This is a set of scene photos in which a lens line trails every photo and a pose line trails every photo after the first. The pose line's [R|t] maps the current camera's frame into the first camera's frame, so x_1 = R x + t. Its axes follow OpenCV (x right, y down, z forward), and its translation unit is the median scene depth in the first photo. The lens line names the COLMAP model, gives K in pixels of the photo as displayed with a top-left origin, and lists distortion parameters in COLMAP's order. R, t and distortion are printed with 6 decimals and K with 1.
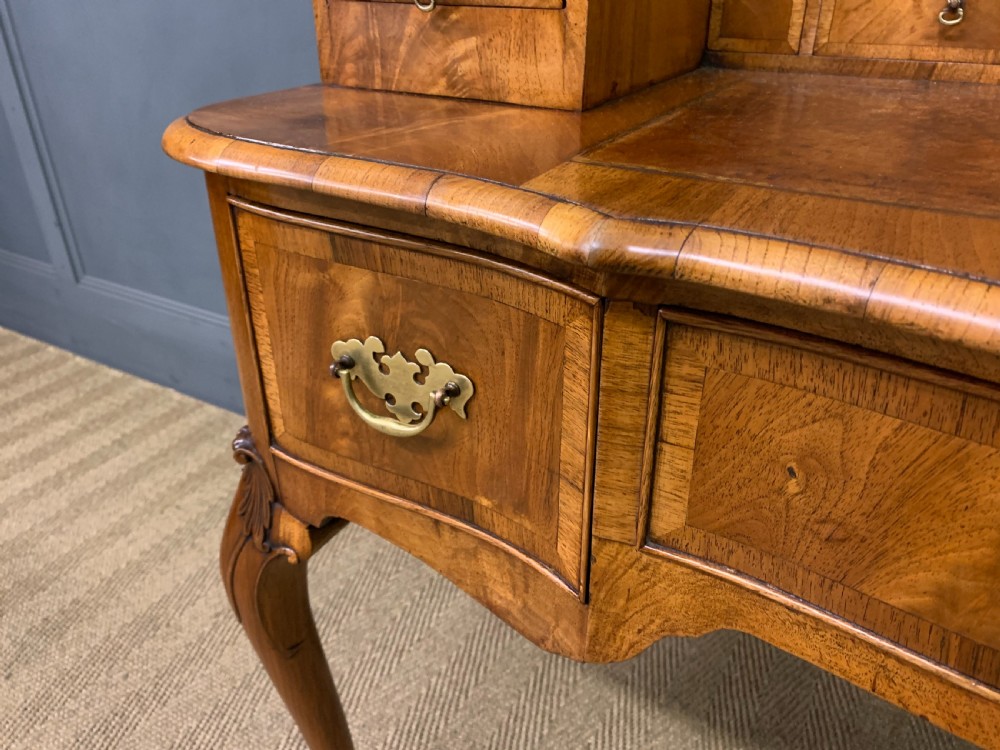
lens RADIAL K [[773.0, 0, 497.4], [0, 773.0, 386.1], [0, 0, 1]] dist [0.031773, -0.033381]
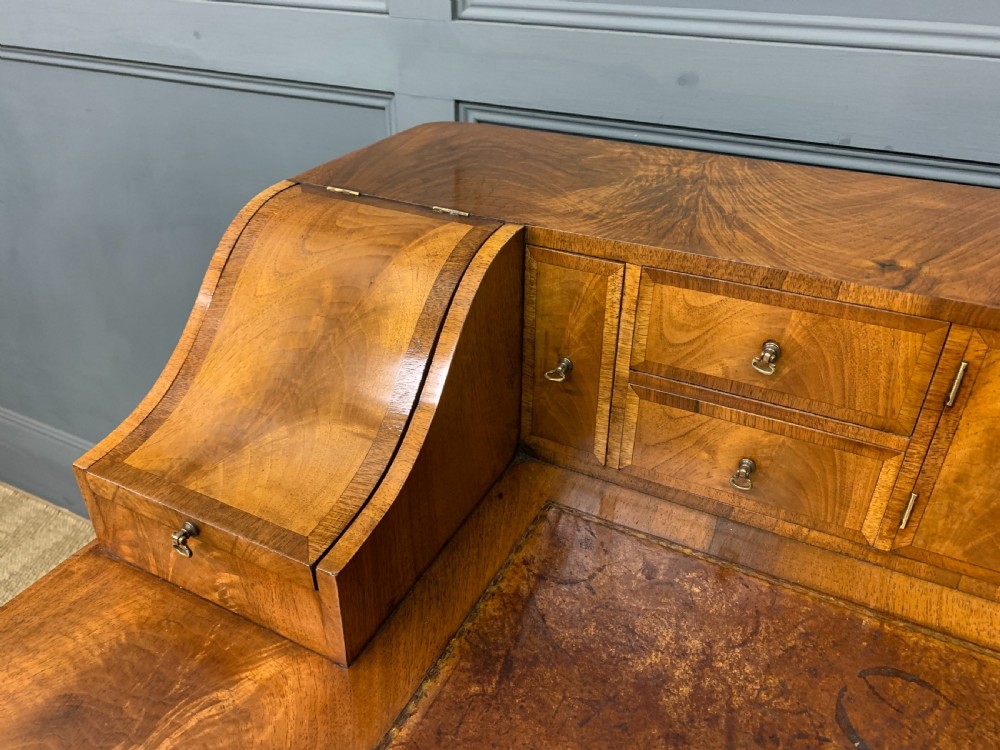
lens RADIAL K [[773.0, 0, 488.3], [0, 773.0, 382.6], [0, 0, 1]] dist [0.031773, -0.033381]
pose [[0.998250, -0.026248, 0.052996, 0.247995], [0.023774, 0.998622, 0.046779, -0.767949], [-0.054151, -0.045437, 0.997498, 0.040301]]
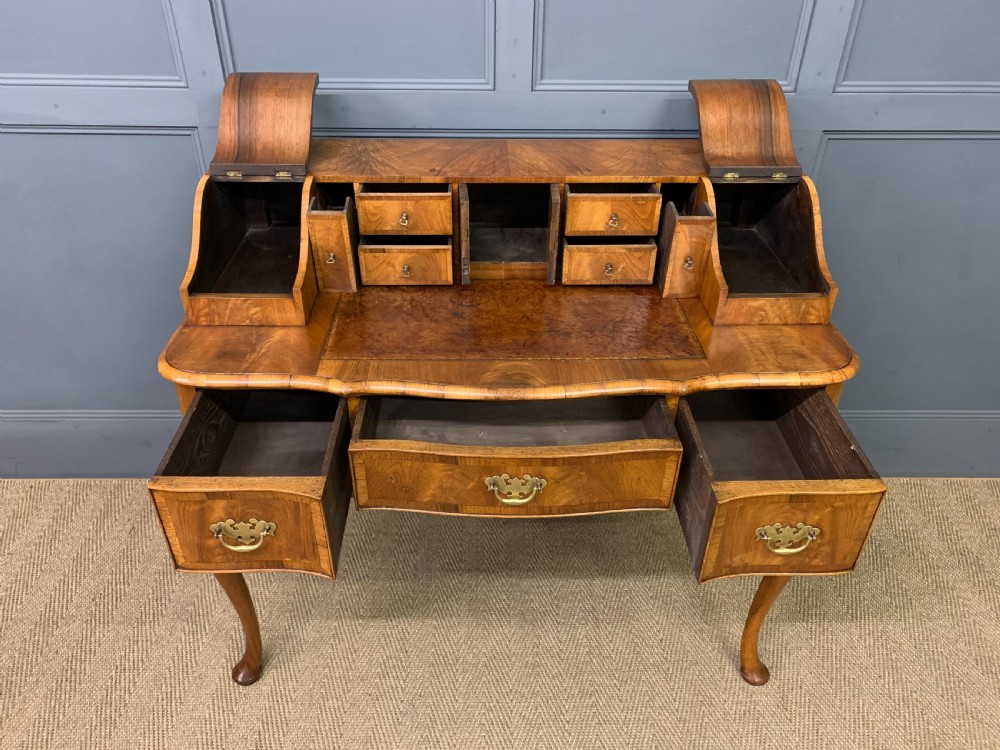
lens RADIAL K [[762.6, 0, 492.3], [0, 762.6, 380.9], [0, 0, 1]] dist [0.040804, -0.024844]
pose [[0.848496, -0.285552, 0.445549, -0.666741], [0.246065, 0.958263, 0.145548, -0.411988], [-0.468515, -0.013863, 0.883347, -1.977959]]
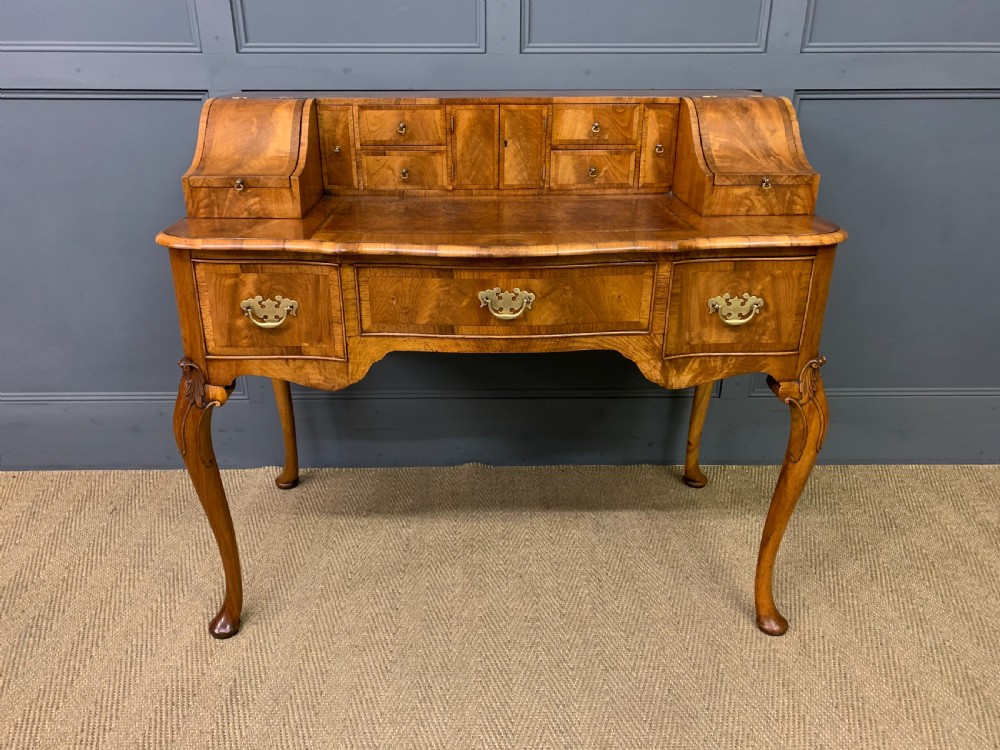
lens RADIAL K [[762.6, 0, 485.6], [0, 762.6, 370.8], [0, 0, 1]] dist [0.040804, -0.024844]
pose [[0.848318, -0.201048, 0.489833, -0.892013], [0.255209, 0.965811, -0.045573, 0.557441], [-0.463924, 0.163670, 0.870624, -1.894876]]
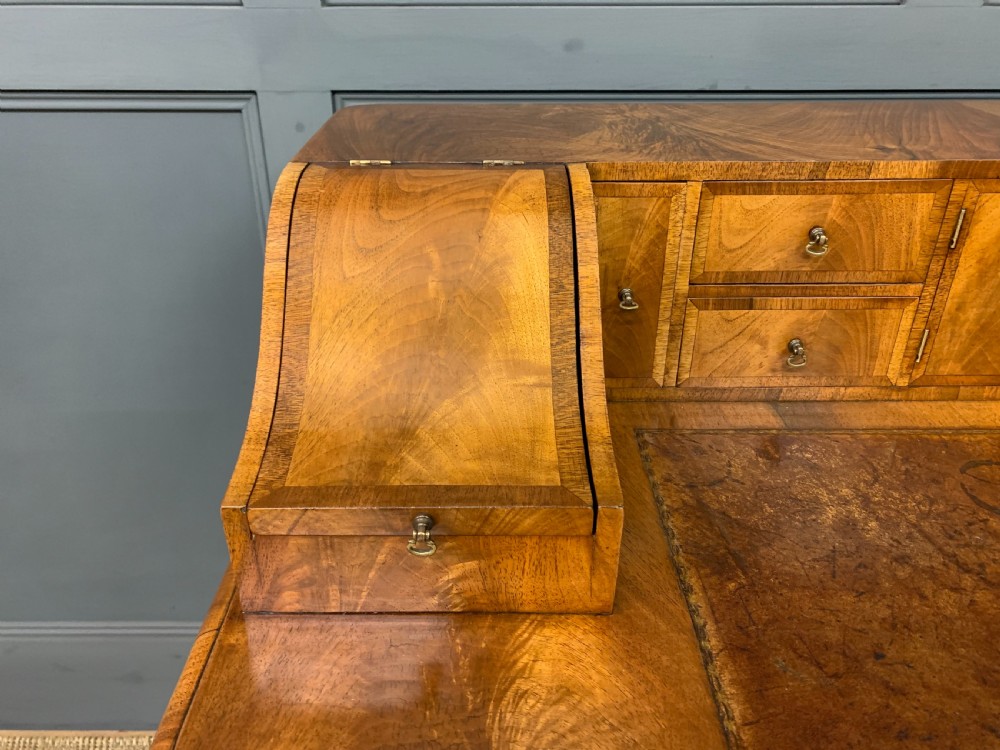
lens RADIAL K [[773.0, 0, 488.7], [0, 773.0, 379.9], [0, 0, 1]] dist [0.031773, -0.033381]
pose [[0.857315, -0.247069, 0.451629, -0.377411], [0.248849, 0.966889, 0.056565, -0.729815], [-0.450651, 0.063893, 0.890411, 0.228109]]
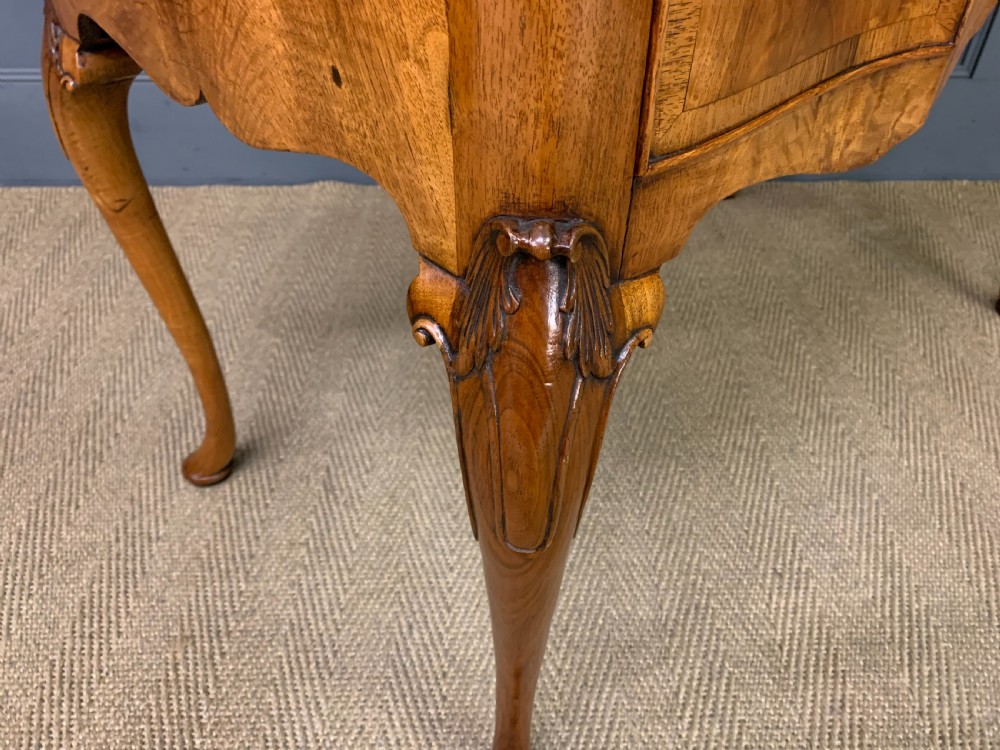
lens RADIAL K [[773.0, 0, 503.0], [0, 773.0, 370.3], [0, 0, 1]] dist [0.031773, -0.033381]
pose [[0.848728, -0.340619, 0.404523, -0.843313], [0.255671, 0.933896, 0.249943, 0.697844], [-0.462918, -0.108709, 0.879710, -0.552590]]
